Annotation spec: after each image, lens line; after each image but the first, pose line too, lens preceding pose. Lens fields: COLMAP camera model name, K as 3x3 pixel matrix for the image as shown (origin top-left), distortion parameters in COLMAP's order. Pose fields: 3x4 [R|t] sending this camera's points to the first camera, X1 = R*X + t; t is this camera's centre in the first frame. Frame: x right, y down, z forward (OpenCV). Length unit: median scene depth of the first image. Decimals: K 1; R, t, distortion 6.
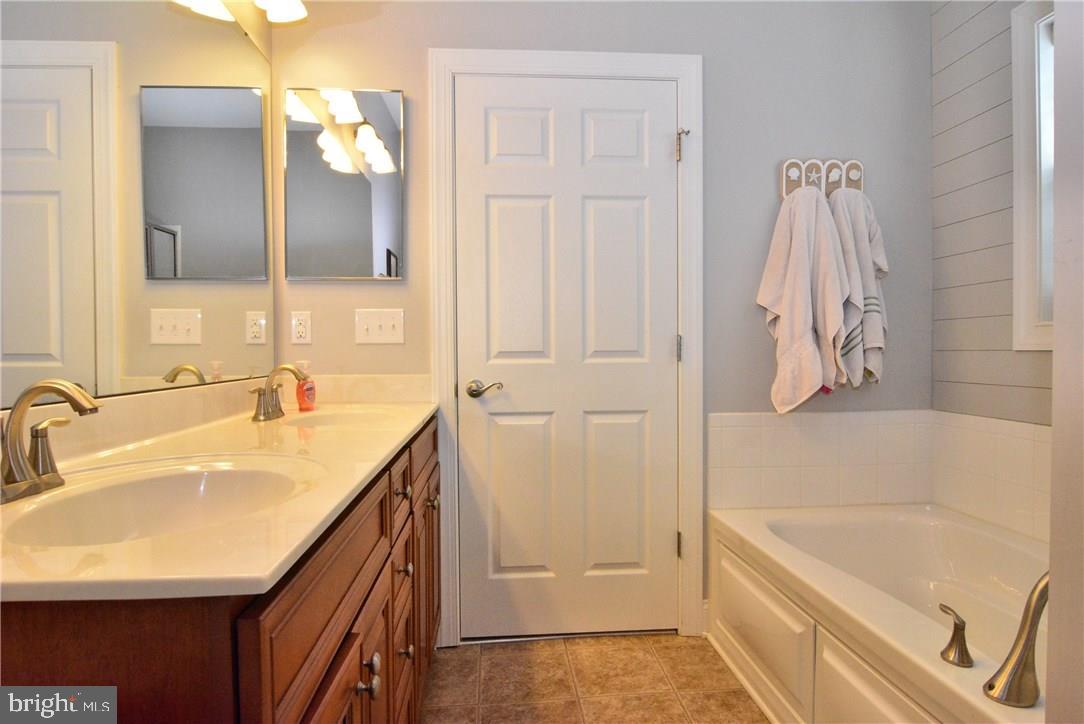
lens RADIAL K [[619.0, 0, 541.2], [0, 619.0, 362.0], [0, 0, 1]] dist [-0.001849, -0.003412]
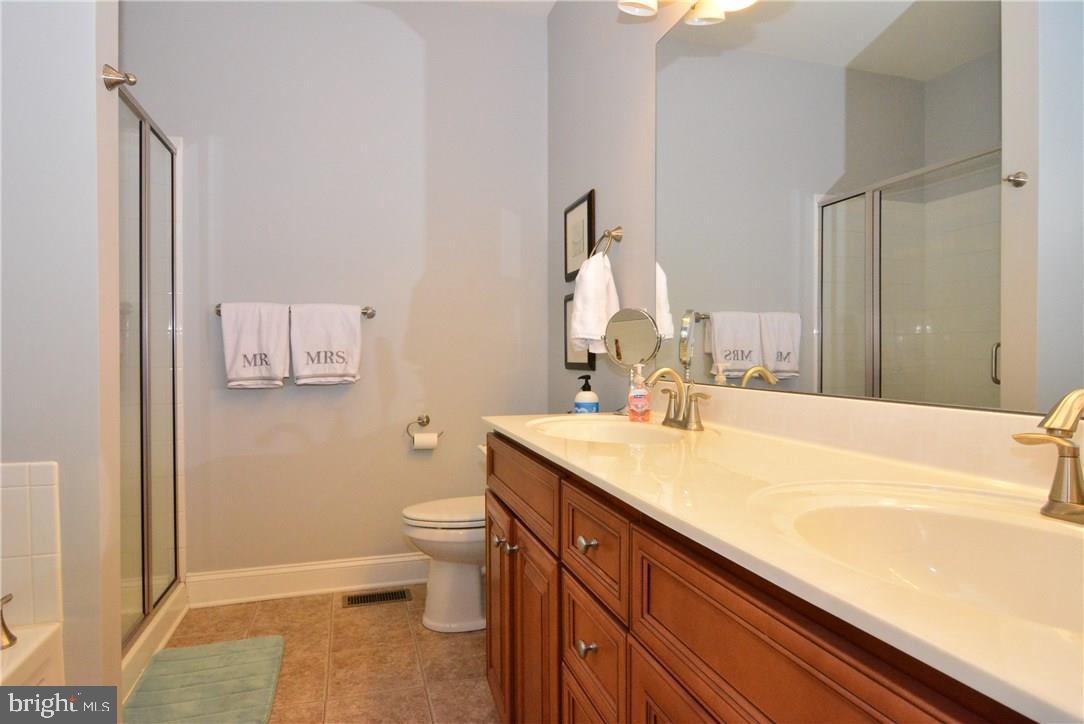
lens RADIAL K [[619.0, 0, 539.7], [0, 619.0, 359.9], [0, 0, 1]] dist [-0.001849, -0.003412]
pose [[-0.976166, 0.017736, -0.216300, -0.078661], [0.013997, 0.999725, 0.018809, -0.022548], [0.216574, 0.015333, -0.976146, 2.056199]]
